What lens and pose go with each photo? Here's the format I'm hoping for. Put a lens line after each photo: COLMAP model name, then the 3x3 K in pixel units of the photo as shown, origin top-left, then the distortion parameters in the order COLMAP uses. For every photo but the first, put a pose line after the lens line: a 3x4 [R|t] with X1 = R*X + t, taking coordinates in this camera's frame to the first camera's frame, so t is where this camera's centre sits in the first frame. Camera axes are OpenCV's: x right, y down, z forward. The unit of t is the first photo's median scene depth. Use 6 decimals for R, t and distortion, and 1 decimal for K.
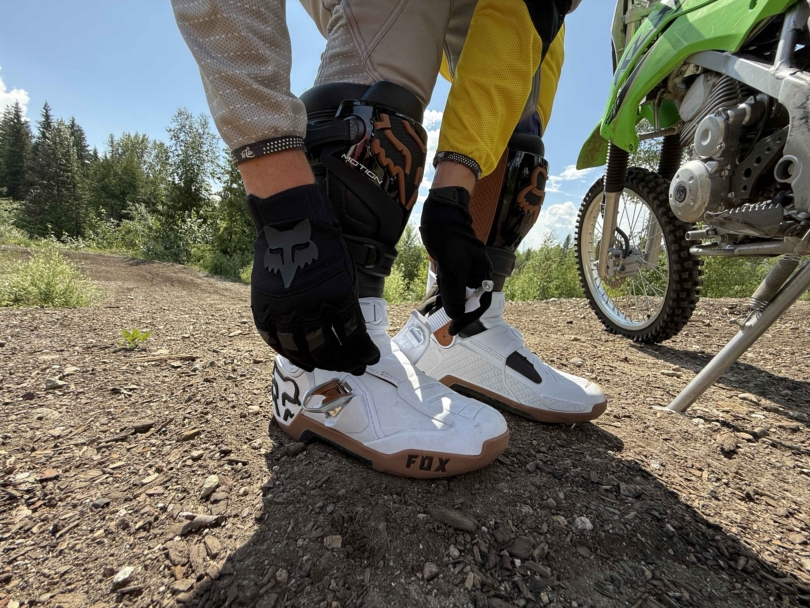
lens RADIAL K [[323.0, 0, 405.6], [0, 323.0, 303.6], [0, 0, 1]] dist [0.000109, 0.000471]
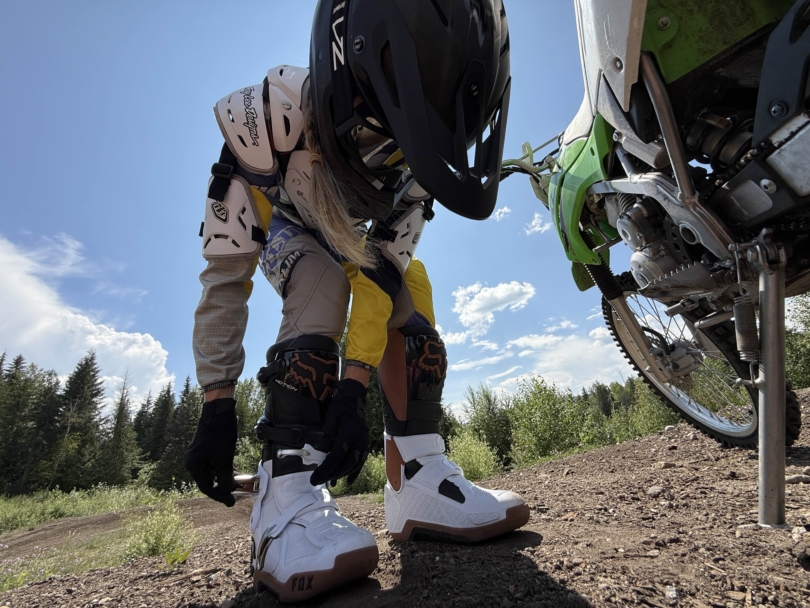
lens RADIAL K [[323.0, 0, 405.7], [0, 323.0, 309.1], [0, 0, 1]] dist [0.000109, 0.000471]
pose [[0.940808, -0.309392, -0.138411, 0.275278], [0.201188, 0.838398, -0.506569, 0.113460], [0.272772, 0.448737, 0.851017, -0.046893]]
